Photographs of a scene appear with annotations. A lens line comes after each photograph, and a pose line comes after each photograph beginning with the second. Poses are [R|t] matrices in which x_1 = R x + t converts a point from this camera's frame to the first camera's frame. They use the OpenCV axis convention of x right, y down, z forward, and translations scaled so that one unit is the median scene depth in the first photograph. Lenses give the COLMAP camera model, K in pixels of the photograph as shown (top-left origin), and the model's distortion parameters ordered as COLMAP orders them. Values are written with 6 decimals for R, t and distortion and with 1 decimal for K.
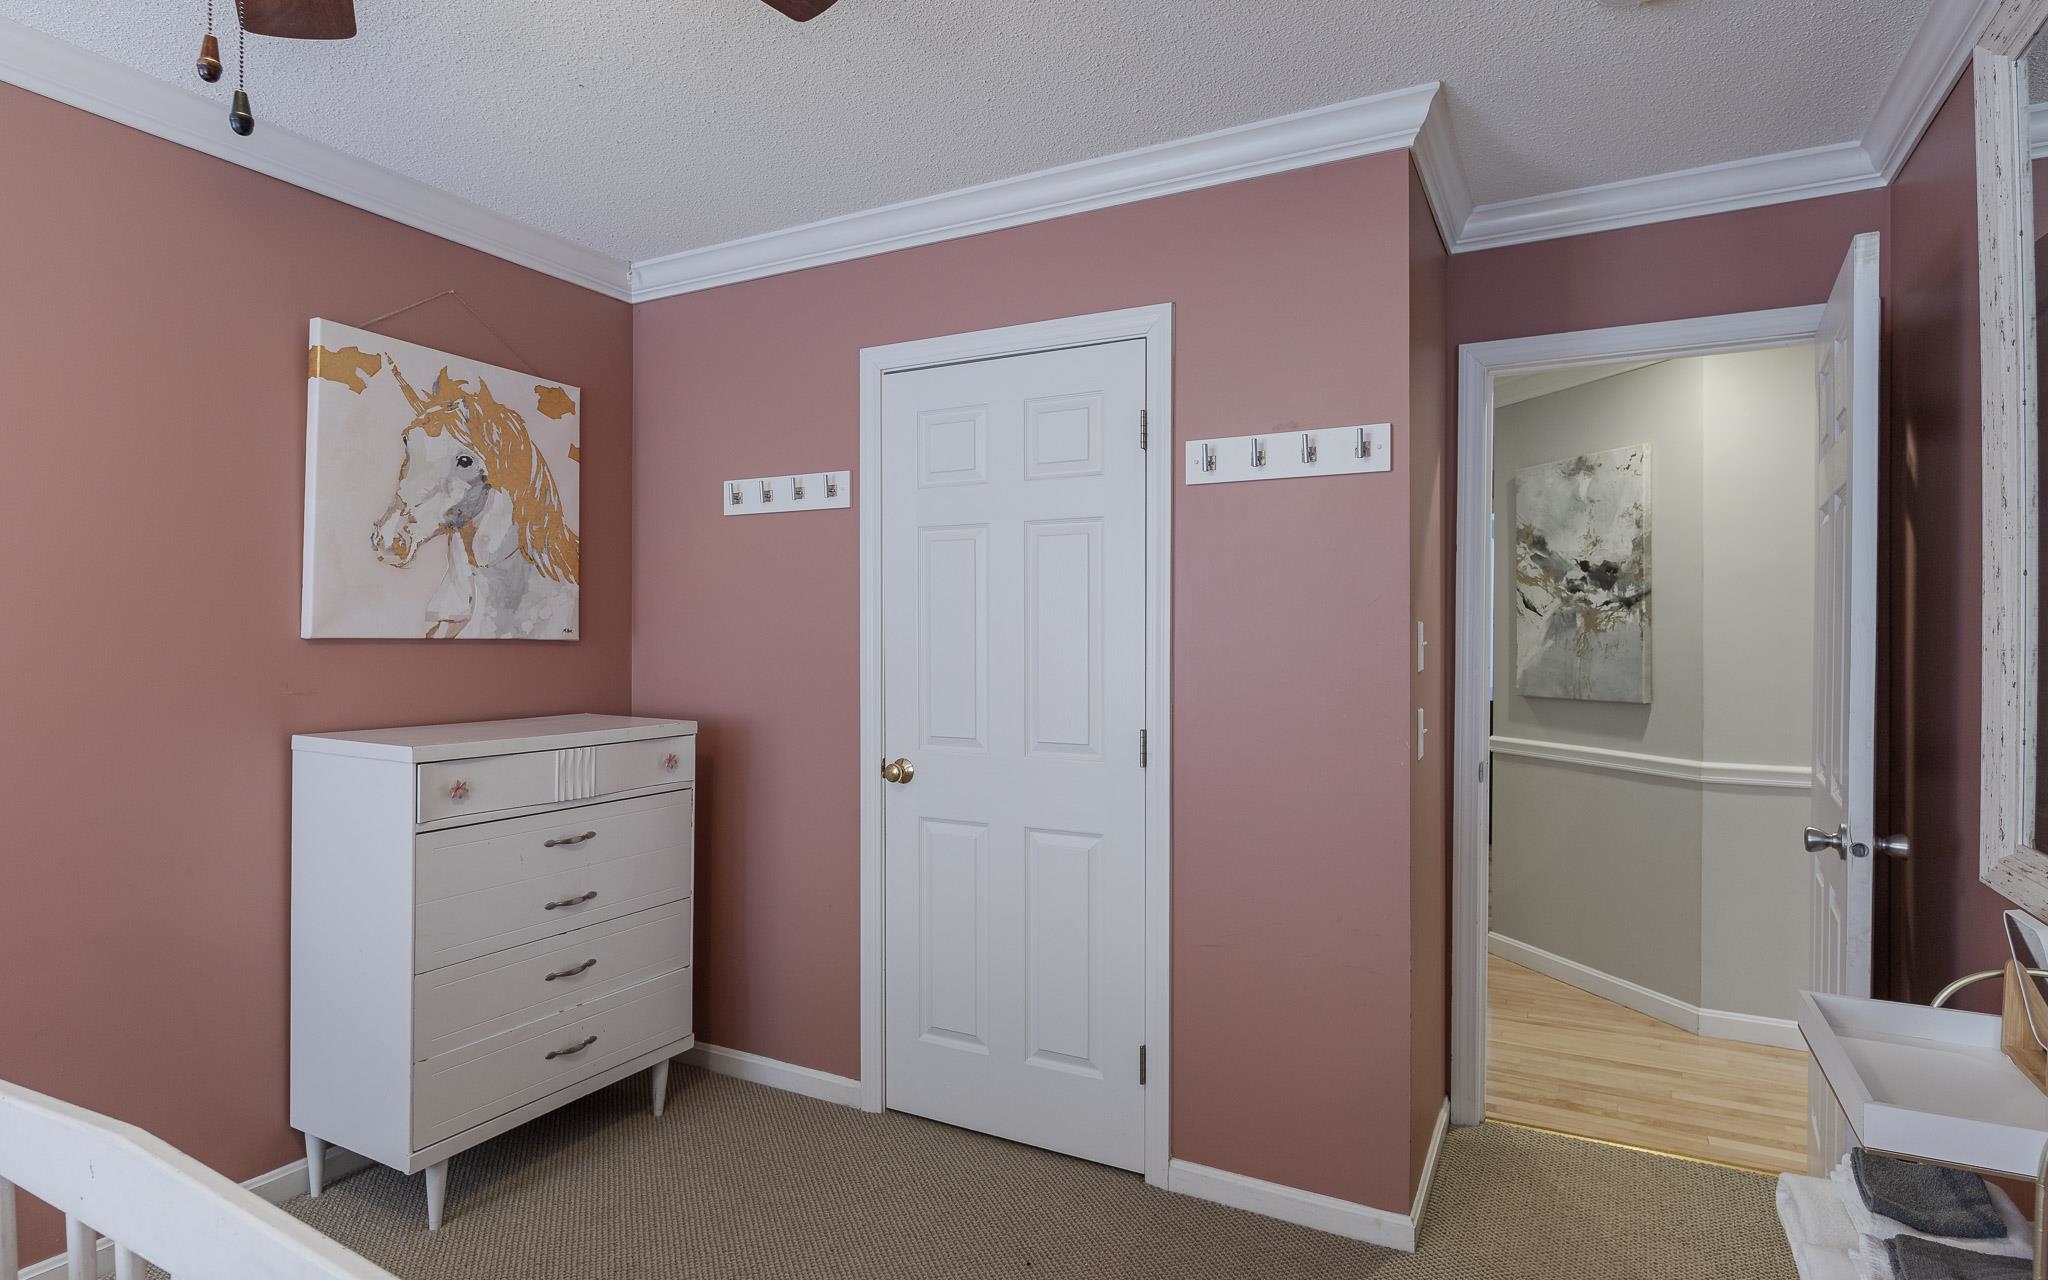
lens RADIAL K [[1069.0, 0, 1030.0], [0, 1069.0, 636.1], [0, 0, 1]] dist [0.002201, -0.000529]
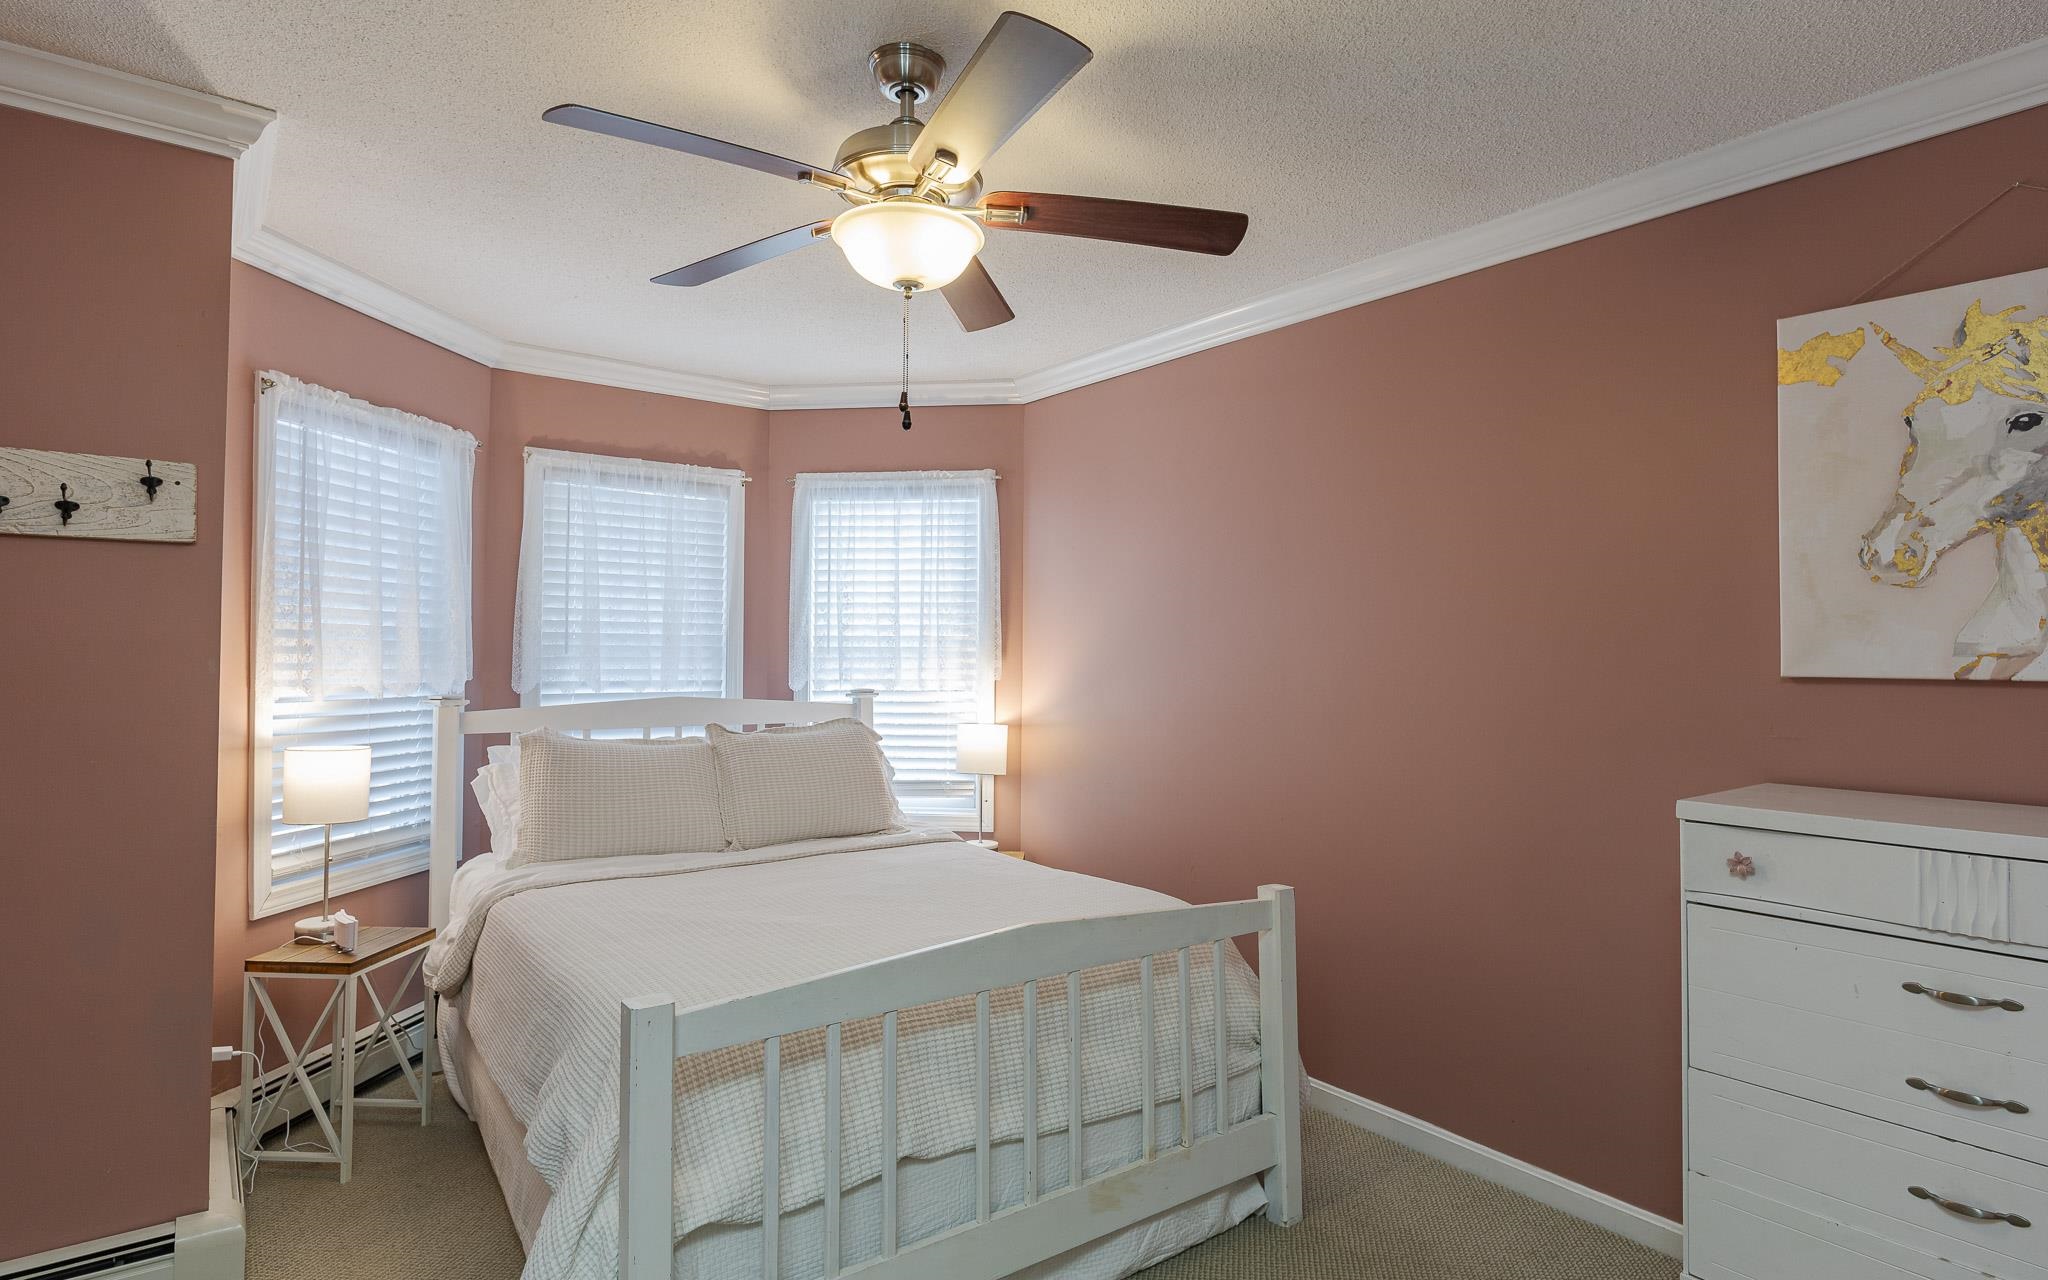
lens RADIAL K [[1069.0, 0, 1031.8], [0, 1069.0, 641.1], [0, 0, 1]] dist [0.002201, -0.000529]
pose [[-0.416967, -0.025777, -0.908556, 0.367950], [-0.012138, 0.999667, -0.022791, 0.000277], [0.908840, 0.001525, -0.417141, 0.732574]]
